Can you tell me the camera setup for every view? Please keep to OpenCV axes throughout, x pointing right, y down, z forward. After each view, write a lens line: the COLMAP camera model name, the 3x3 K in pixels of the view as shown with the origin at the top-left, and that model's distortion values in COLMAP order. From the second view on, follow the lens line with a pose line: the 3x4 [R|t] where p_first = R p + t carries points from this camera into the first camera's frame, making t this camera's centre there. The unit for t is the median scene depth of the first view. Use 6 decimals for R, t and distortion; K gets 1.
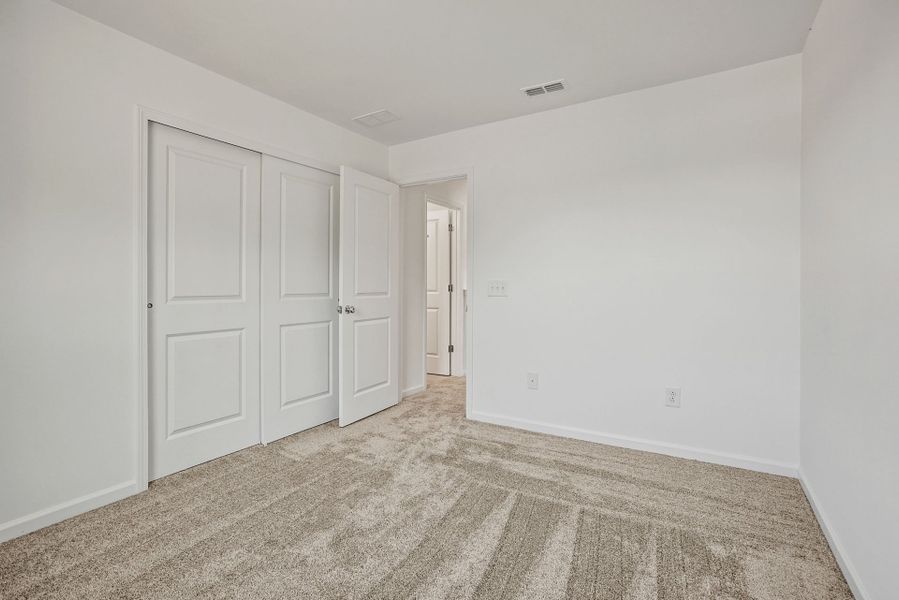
lens RADIAL K [[420.6, 0, 447.9], [0, 420.6, 289.2], [0, 0, 1]] dist [-0.037495, 0.020371]
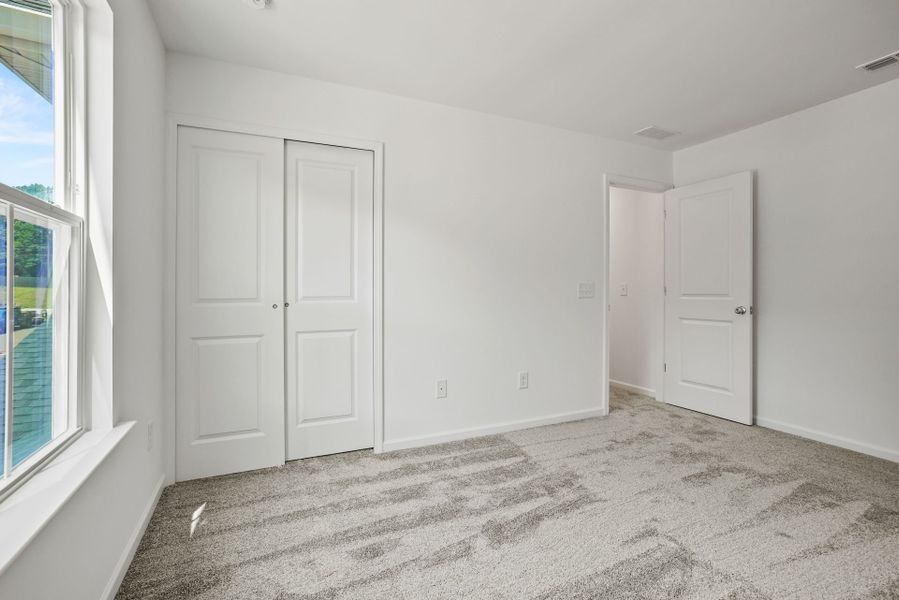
lens RADIAL K [[420.6, 0, 447.9], [0, 420.6, 289.2], [0, 0, 1]] dist [-0.037495, 0.020371]
pose [[0.823507, 0.007267, -0.567260, 0.272847], [-0.008199, 0.999966, 0.000907, -0.005867], [0.567247, 0.003905, 0.823539, 0.312131]]
